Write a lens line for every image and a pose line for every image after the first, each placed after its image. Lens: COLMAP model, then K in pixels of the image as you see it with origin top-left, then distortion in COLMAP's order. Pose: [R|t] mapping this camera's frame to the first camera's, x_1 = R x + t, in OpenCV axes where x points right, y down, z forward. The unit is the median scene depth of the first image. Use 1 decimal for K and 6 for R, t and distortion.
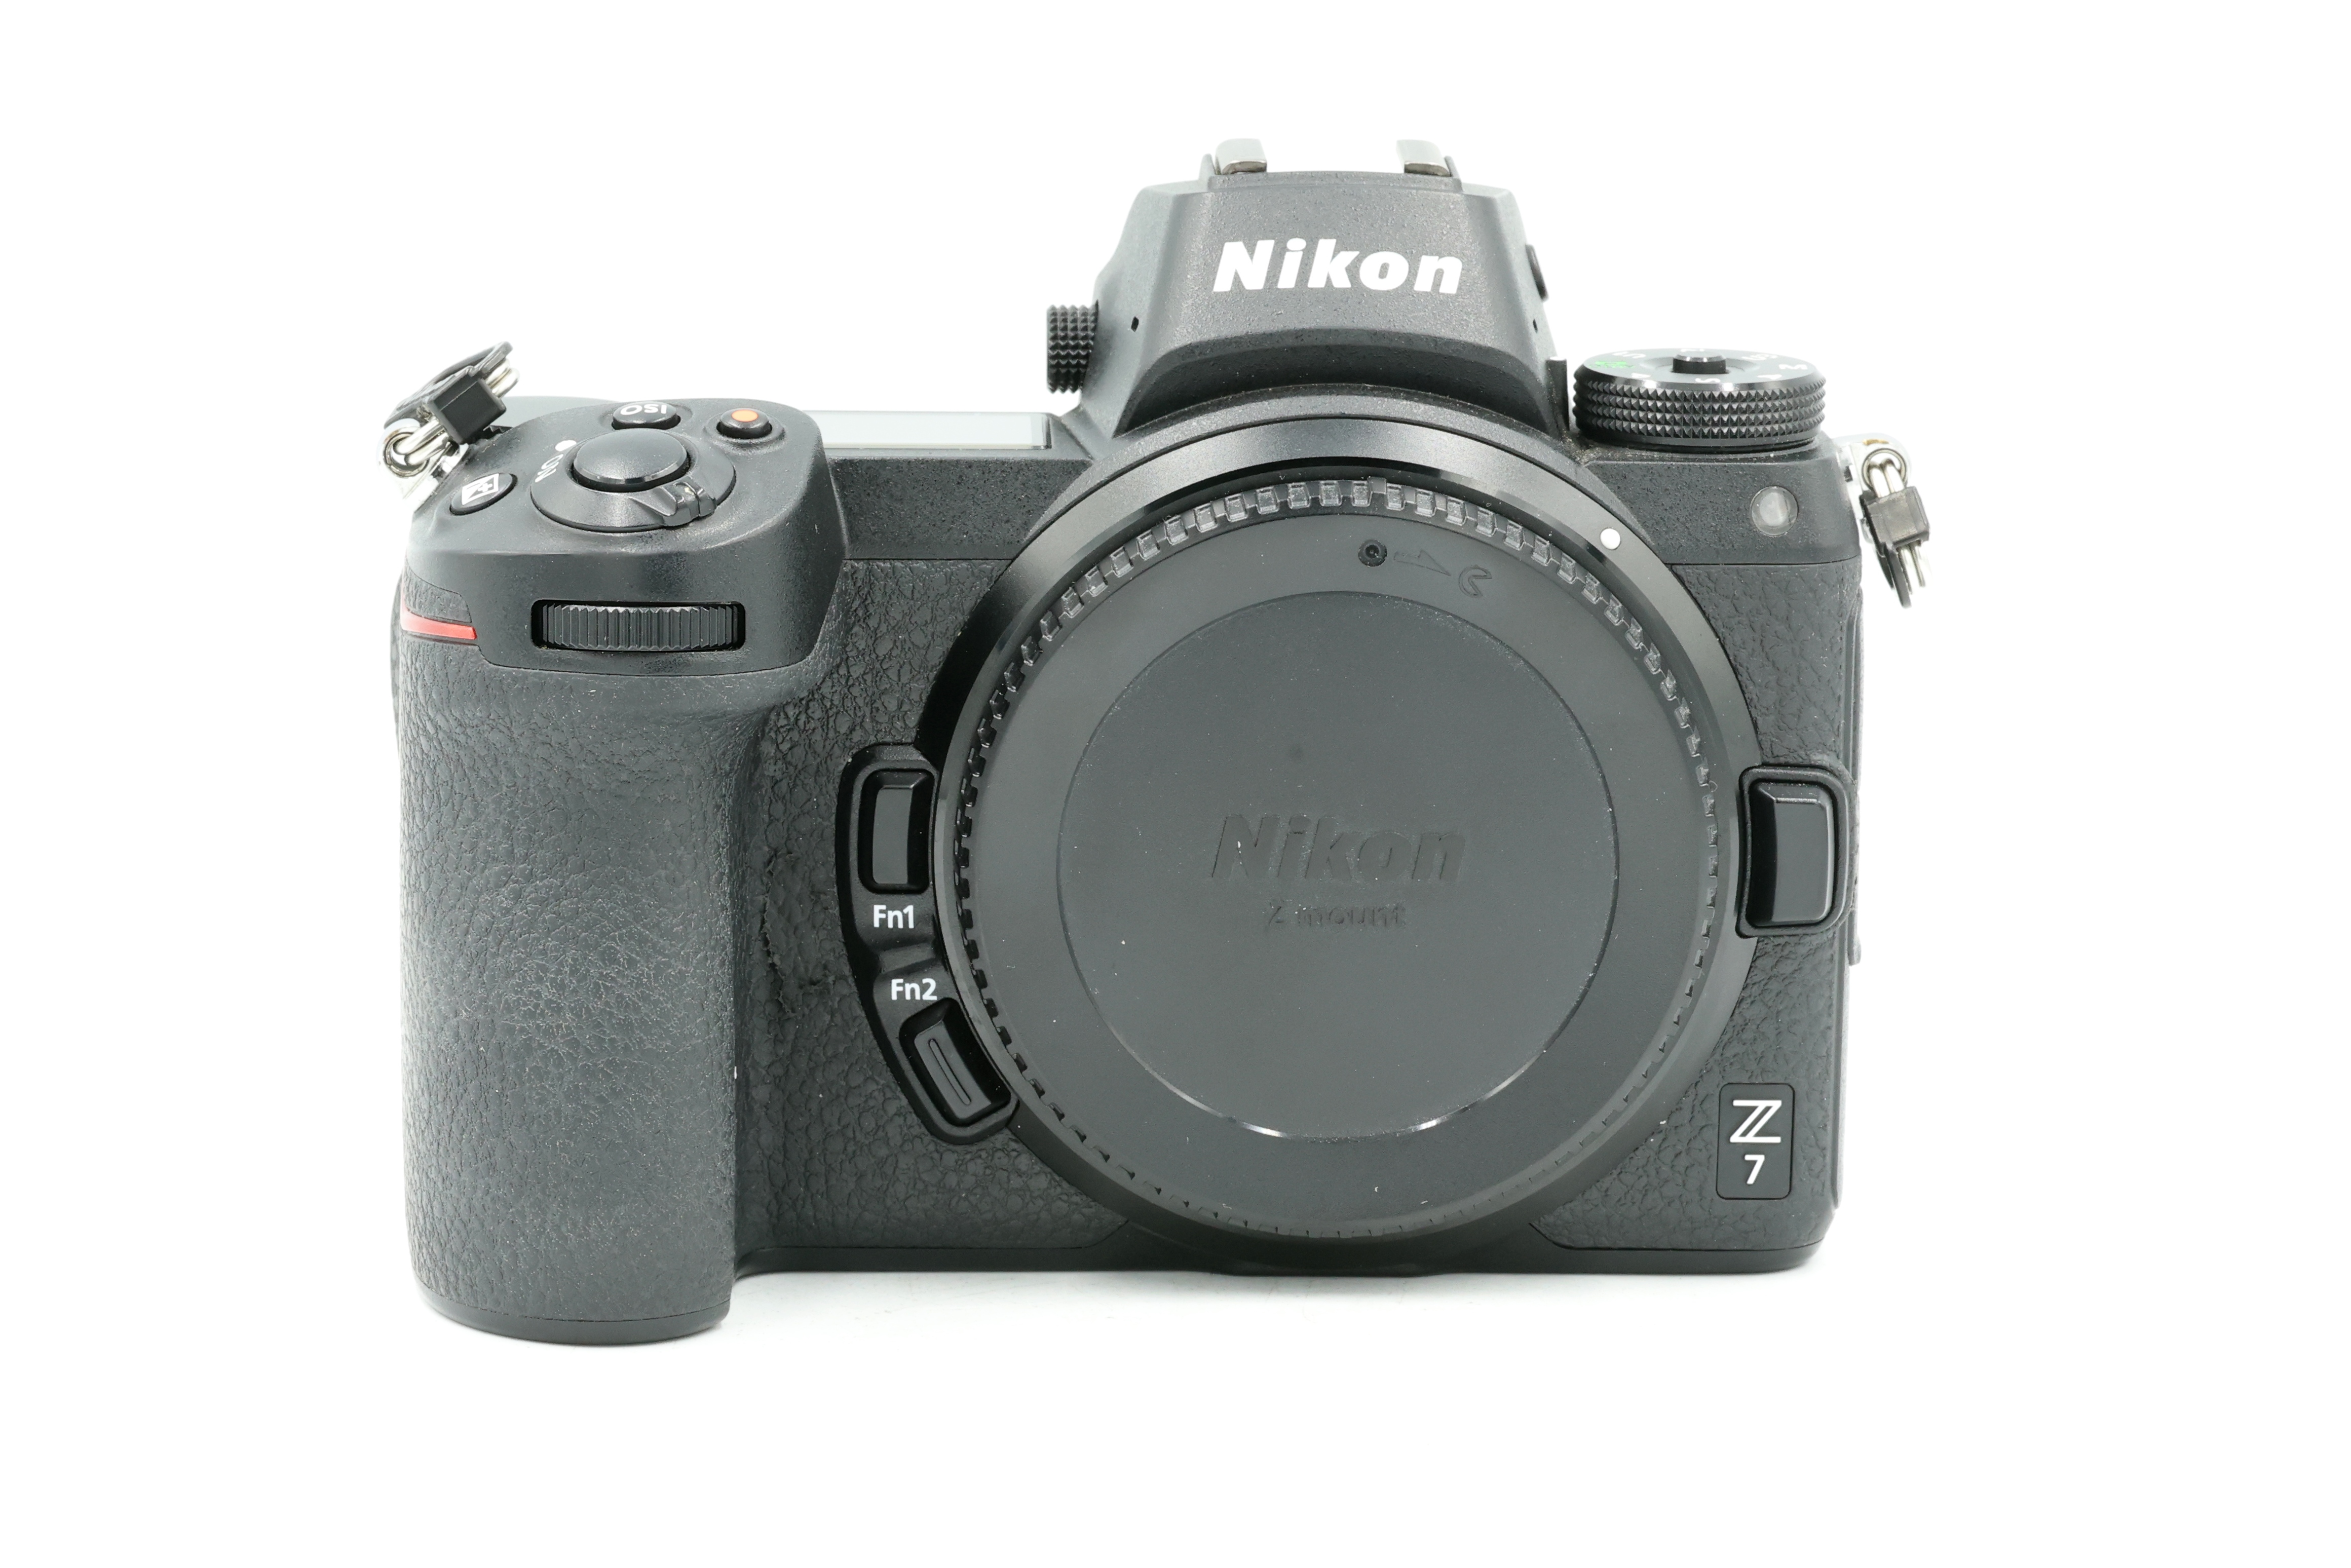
lens RADIAL K [[9689.4, 0, 1174.0], [0, 9689.4, 775.2], [0, 0, 1]] dist [0.544167, 0.000000]
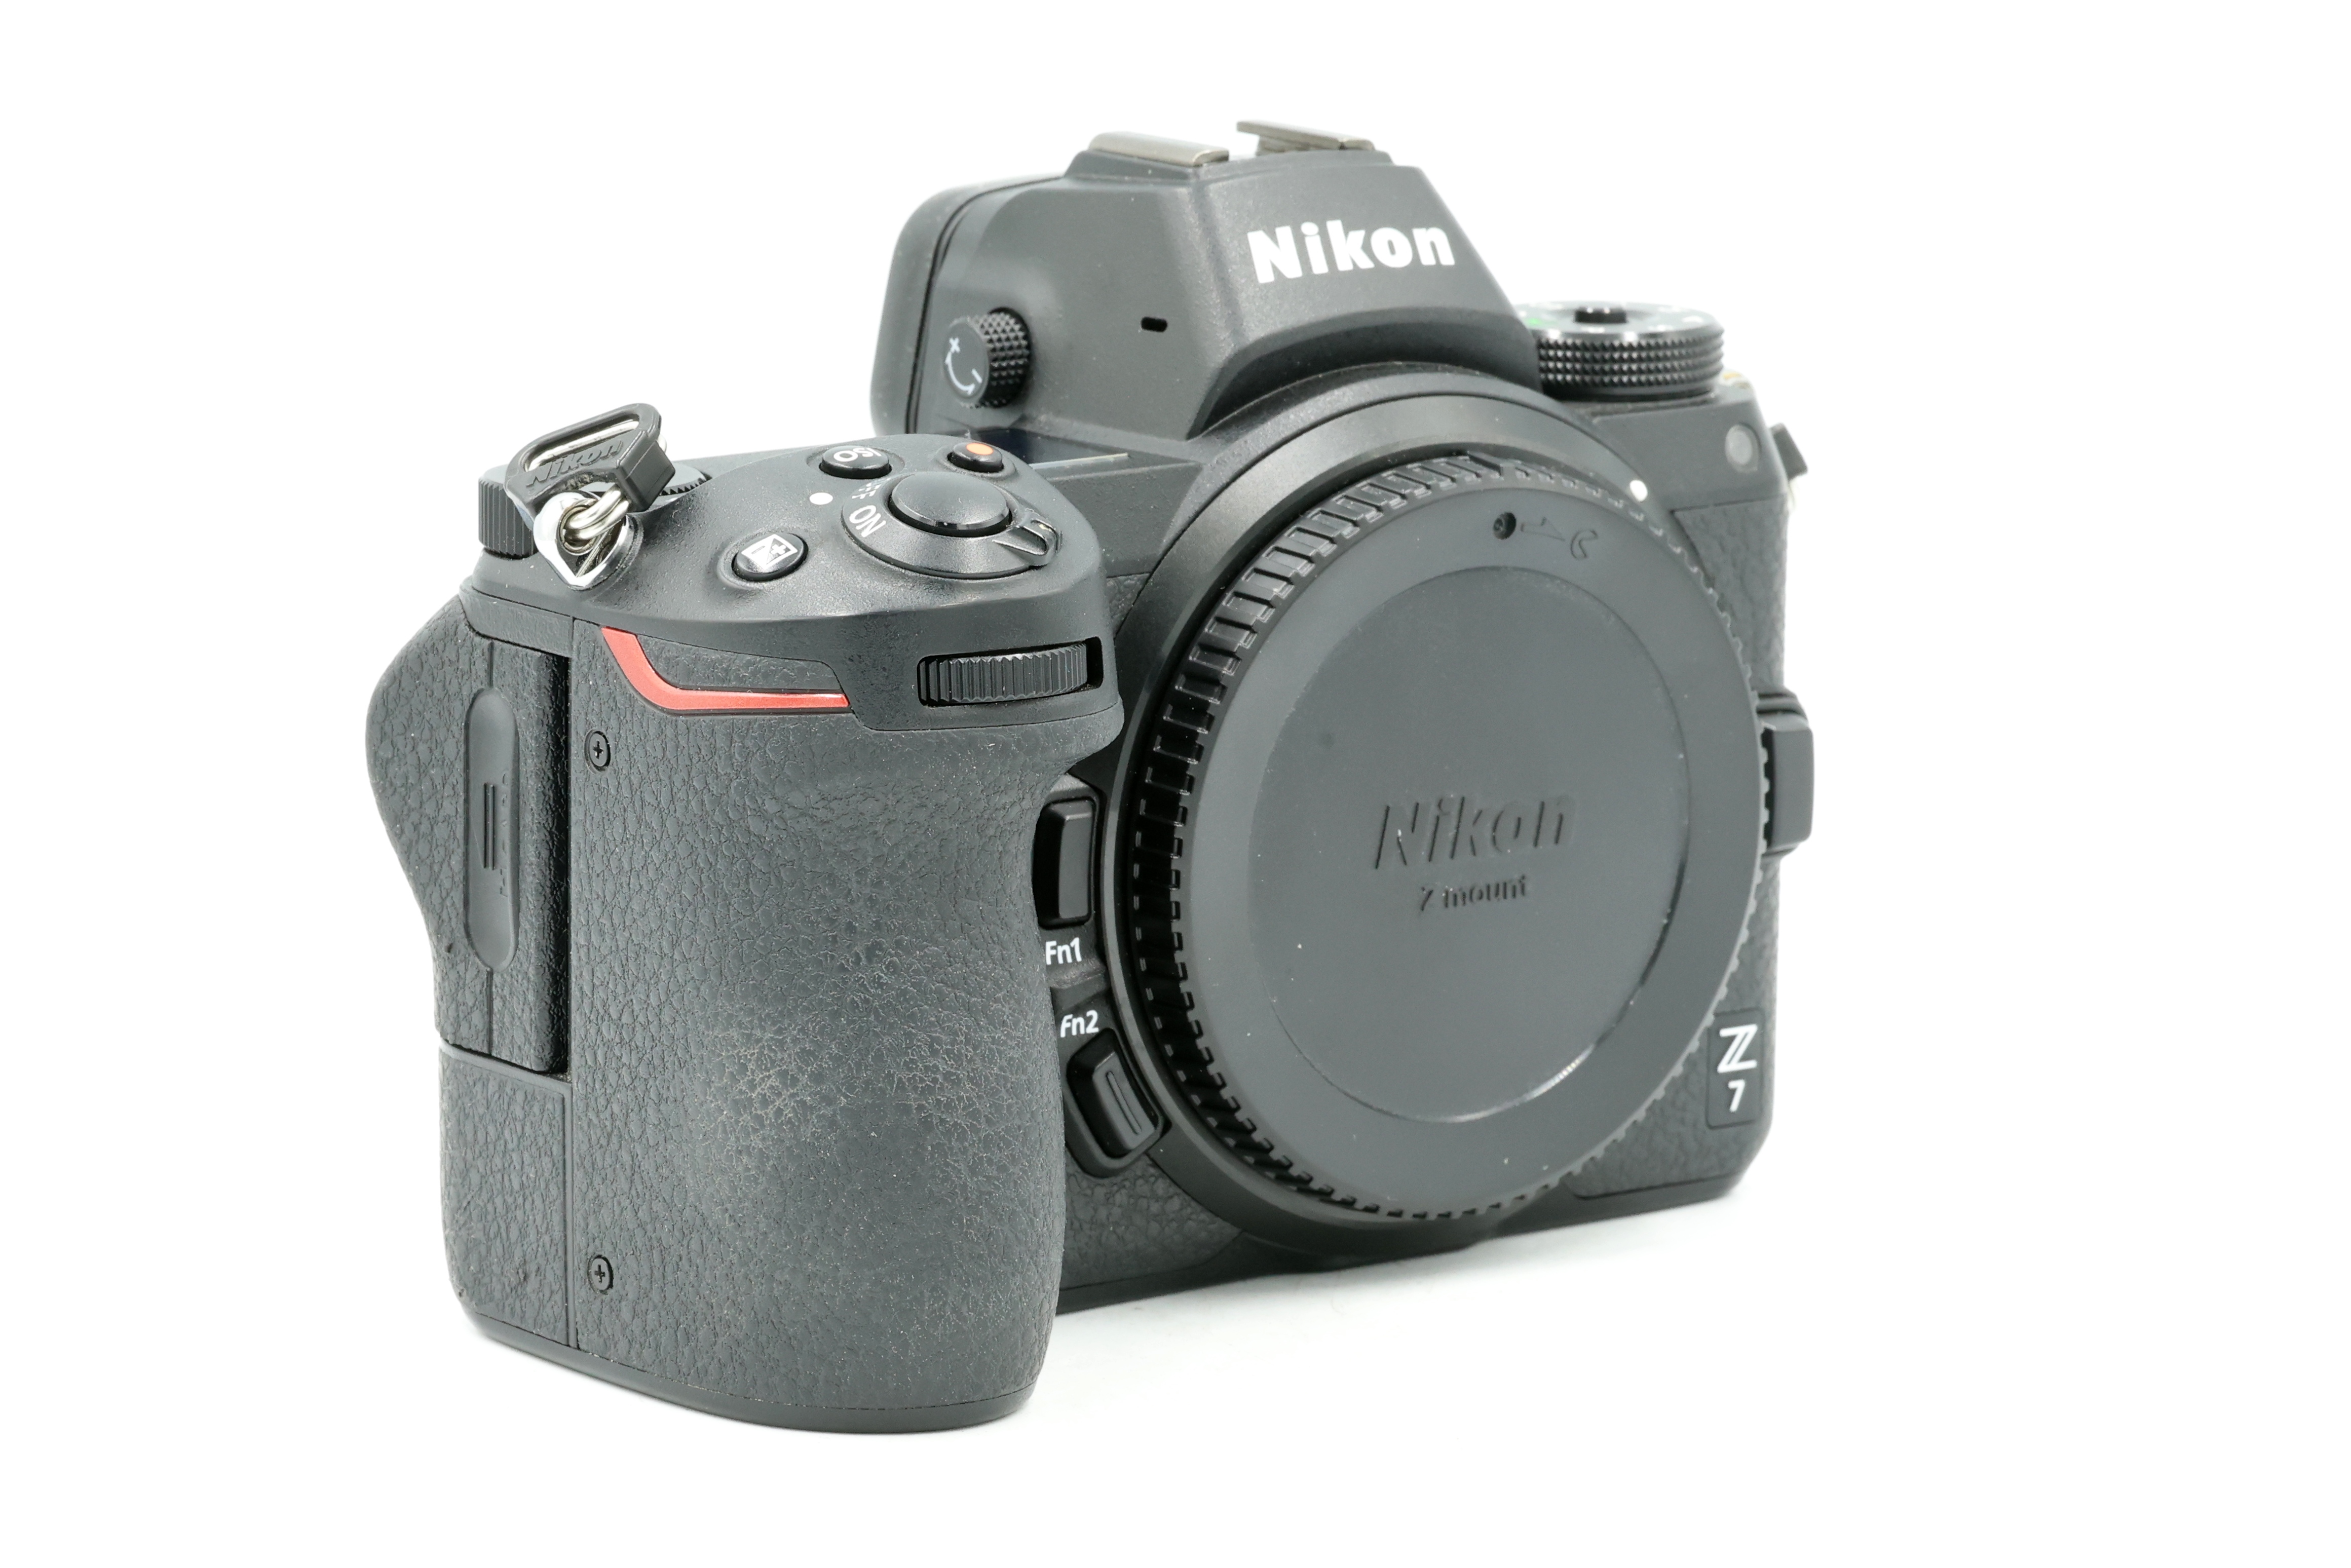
lens RADIAL K [[9689.4, 0, 1174.0], [0, 9689.4, 794.1], [0, 0, 1]] dist [0.544167, 0.000000]
pose [[0.824963, -0.115315, 0.553298, -0.554588], [0.111425, 0.992935, 0.040807, -0.039435], [-0.554095, 0.027987, 0.831983, 0.185208]]
